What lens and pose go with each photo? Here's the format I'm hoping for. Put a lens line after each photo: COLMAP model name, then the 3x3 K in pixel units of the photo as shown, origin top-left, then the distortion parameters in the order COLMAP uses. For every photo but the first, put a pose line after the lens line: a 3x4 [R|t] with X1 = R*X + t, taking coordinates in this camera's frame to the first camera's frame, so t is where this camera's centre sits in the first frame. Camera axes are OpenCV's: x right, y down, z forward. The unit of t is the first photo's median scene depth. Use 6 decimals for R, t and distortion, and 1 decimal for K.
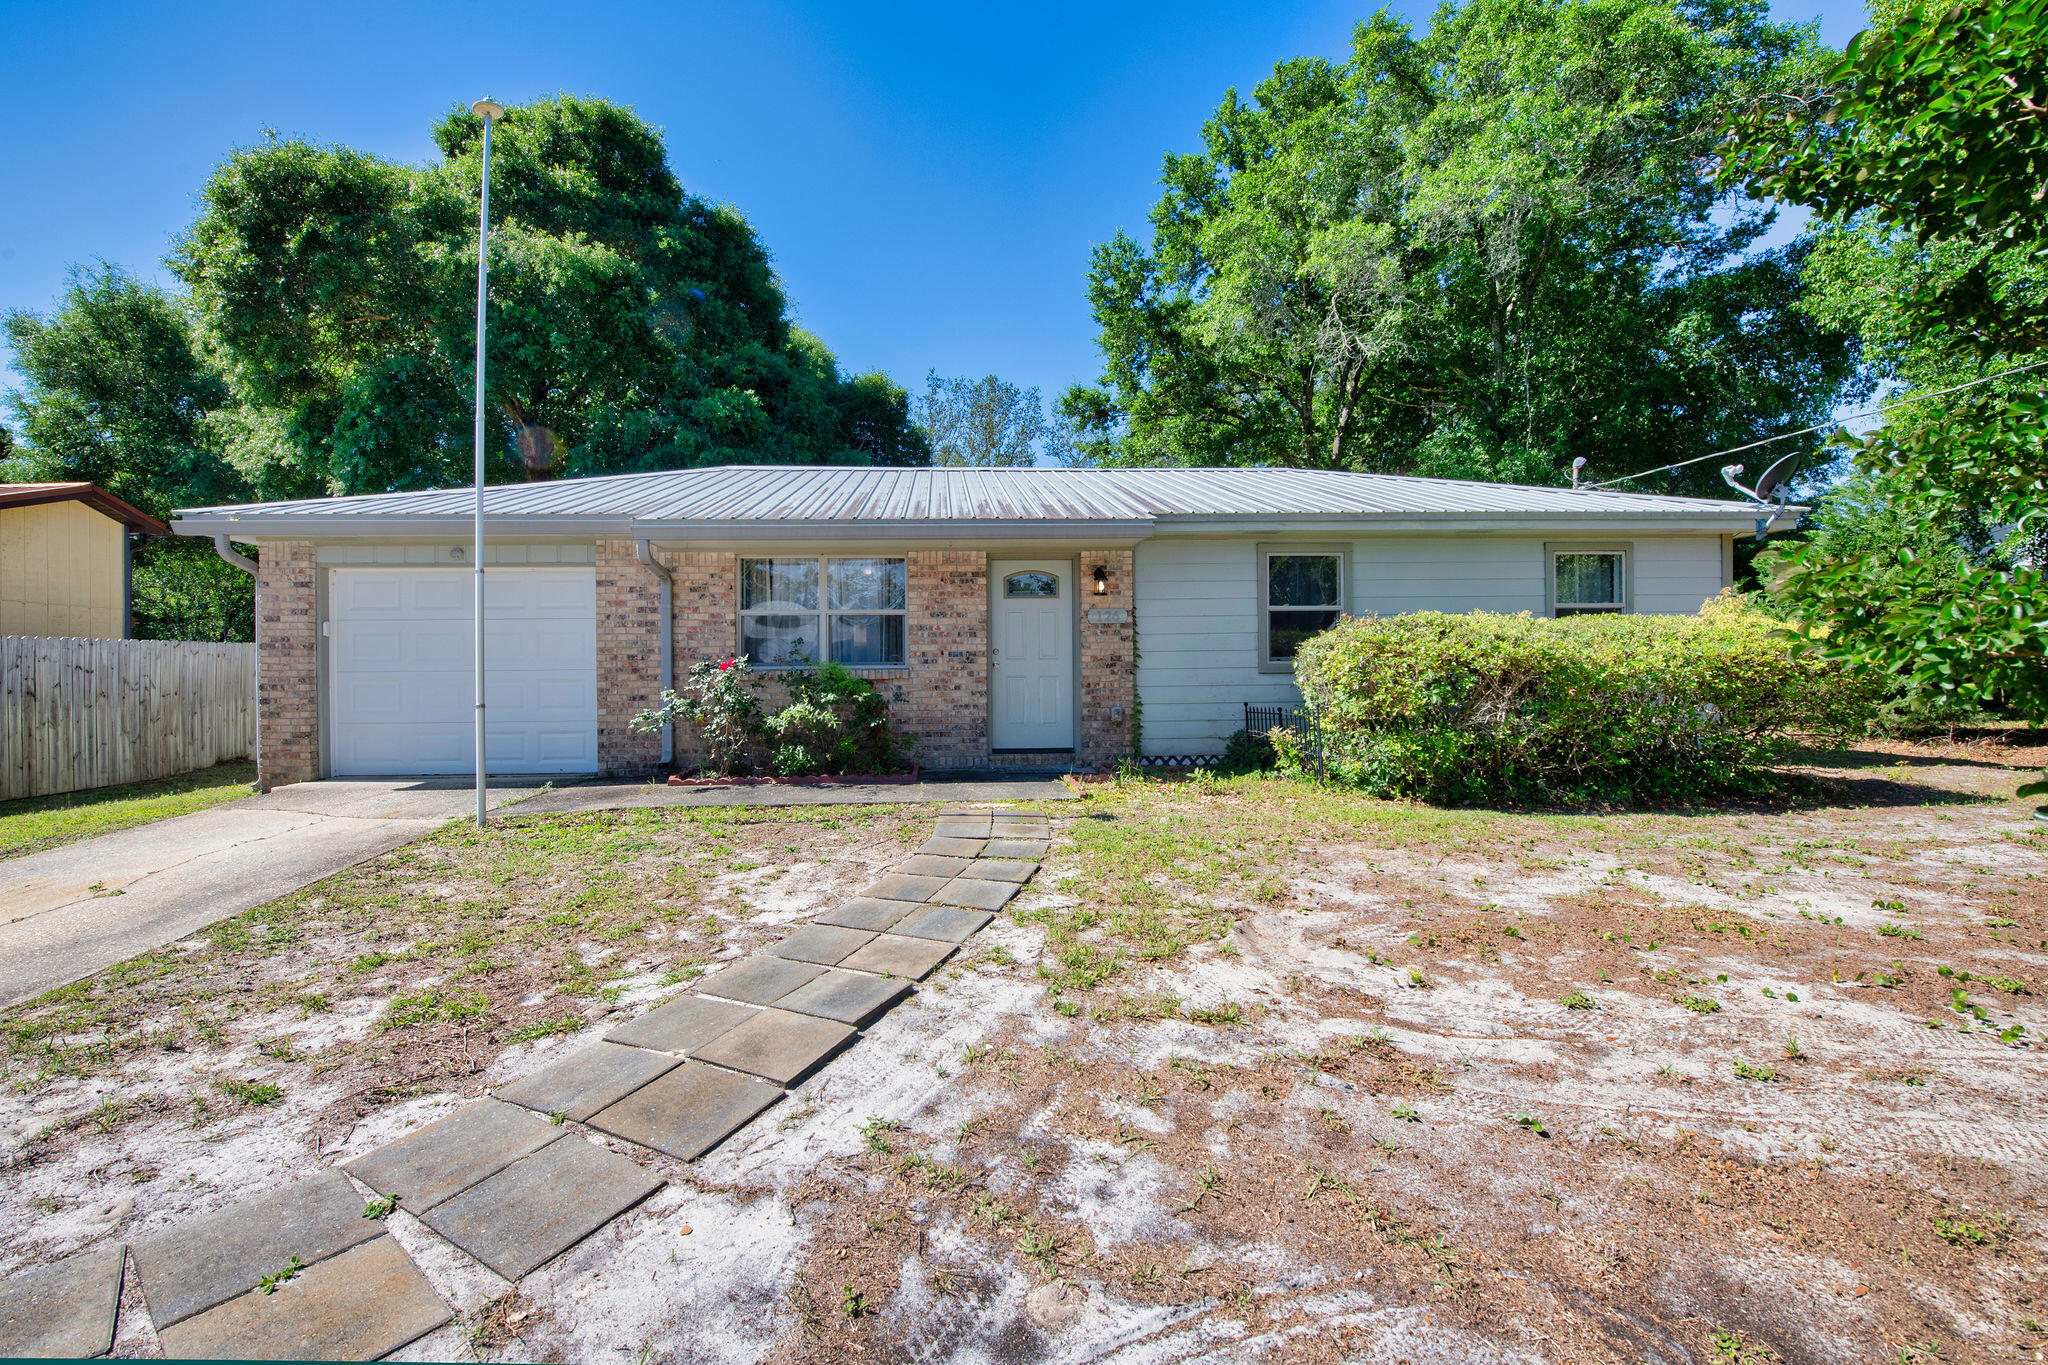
lens RADIAL K [[841.8, 0, 1026.2], [0, 841.8, 640.7], [0, 0, 1]] dist [-0.058211, 0.015517]
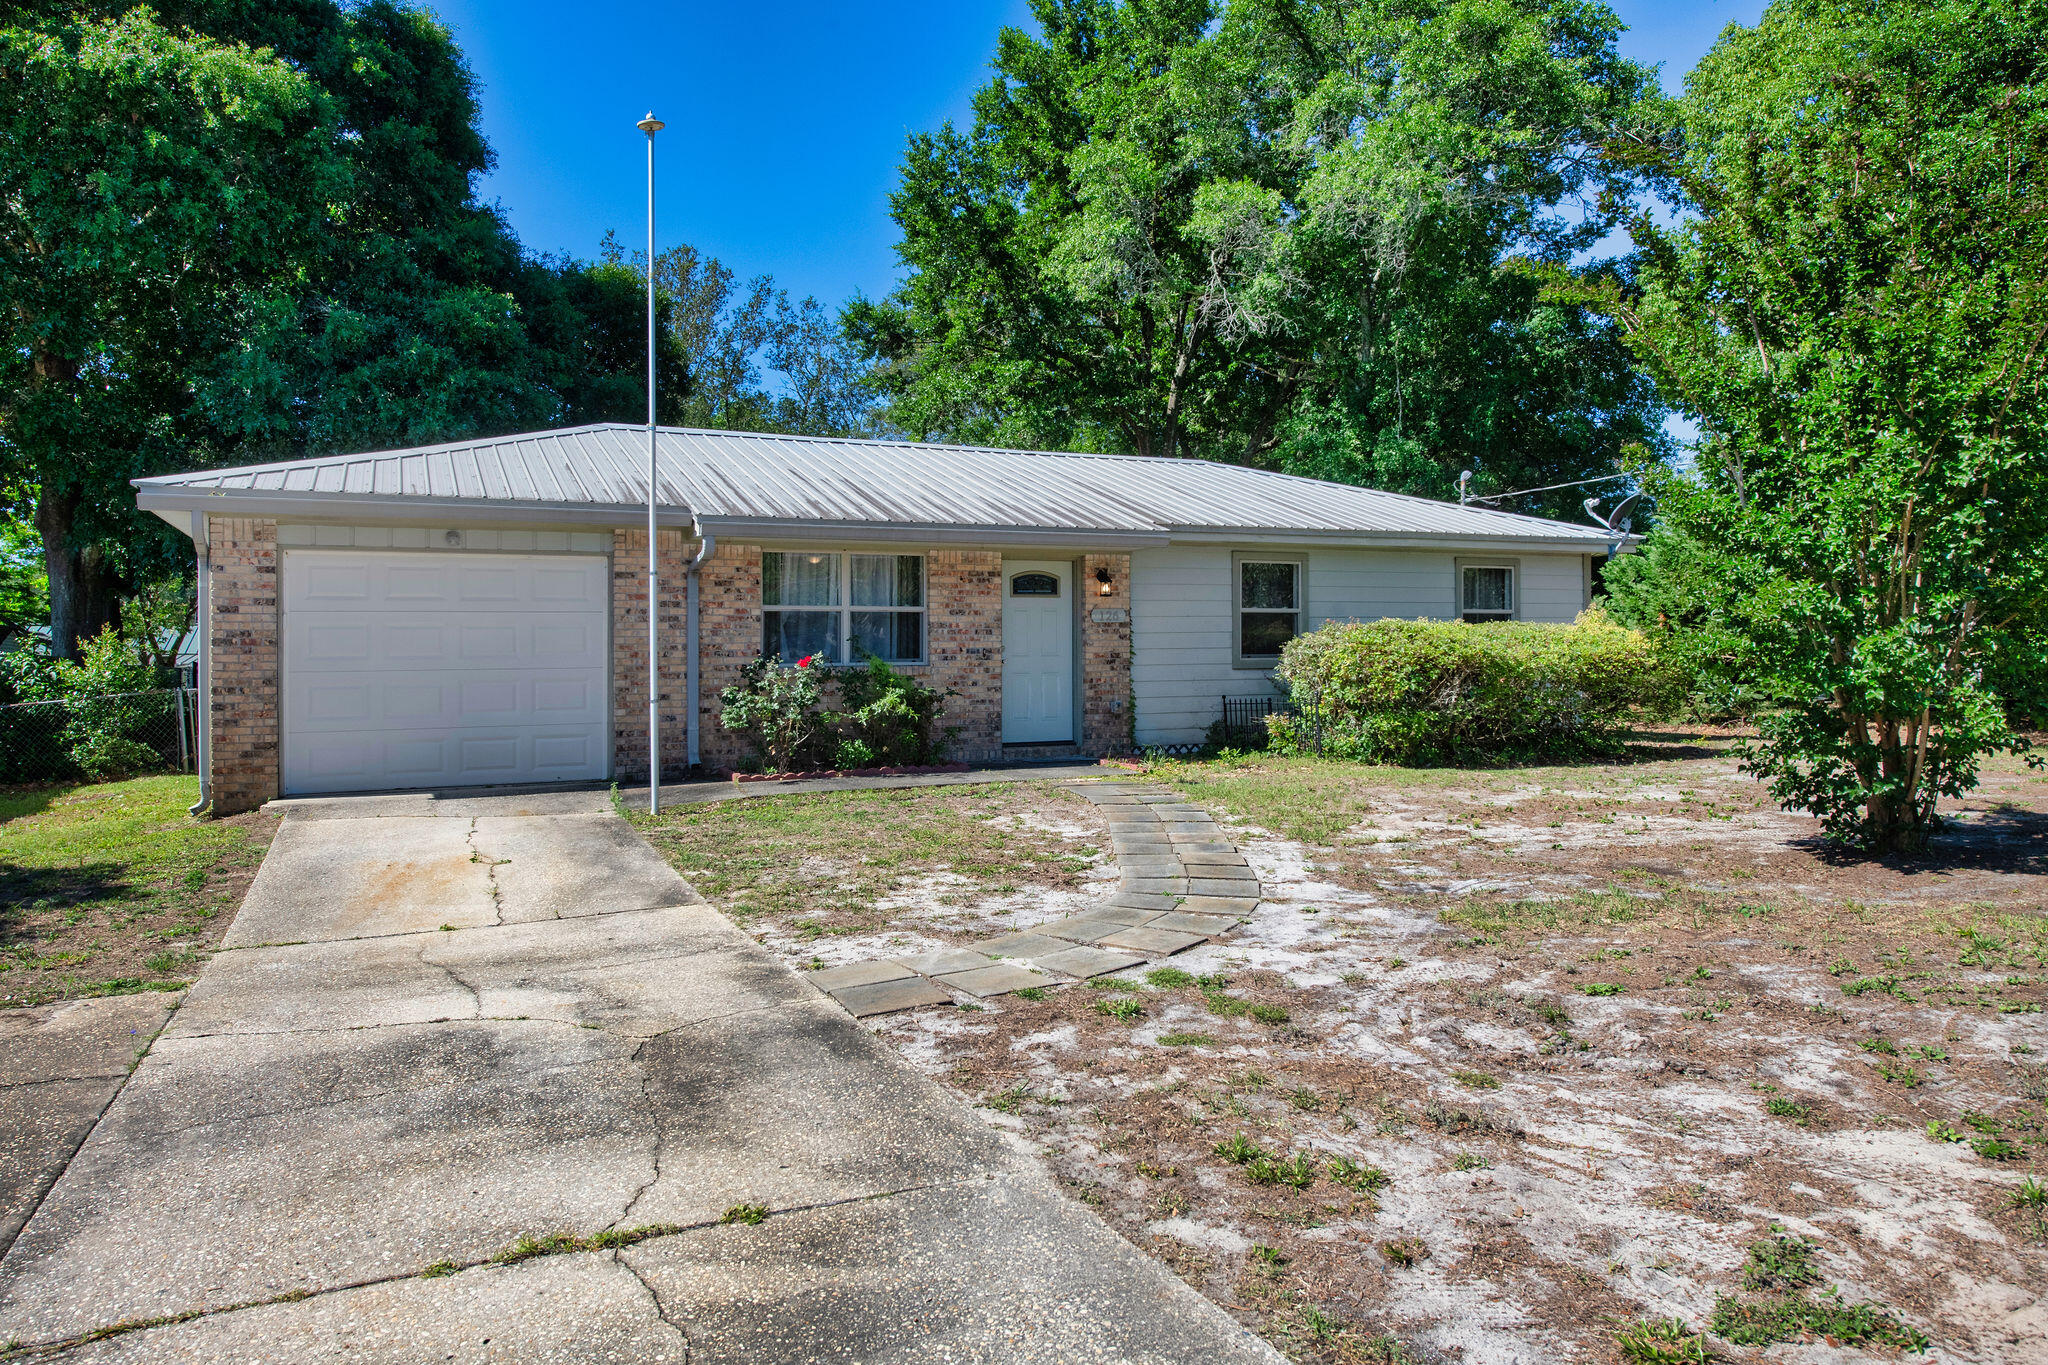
lens RADIAL K [[1400.0, 0, 1023.6], [0, 1400.0, 605.4], [0, 0, 1]] dist [0.008433, 0.002117]
pose [[0.933861, 0.012718, 0.357409, -0.642017], [-0.008639, 0.999878, -0.013006, -0.018200], [-0.357531, 0.009058, 0.933857, -0.628265]]
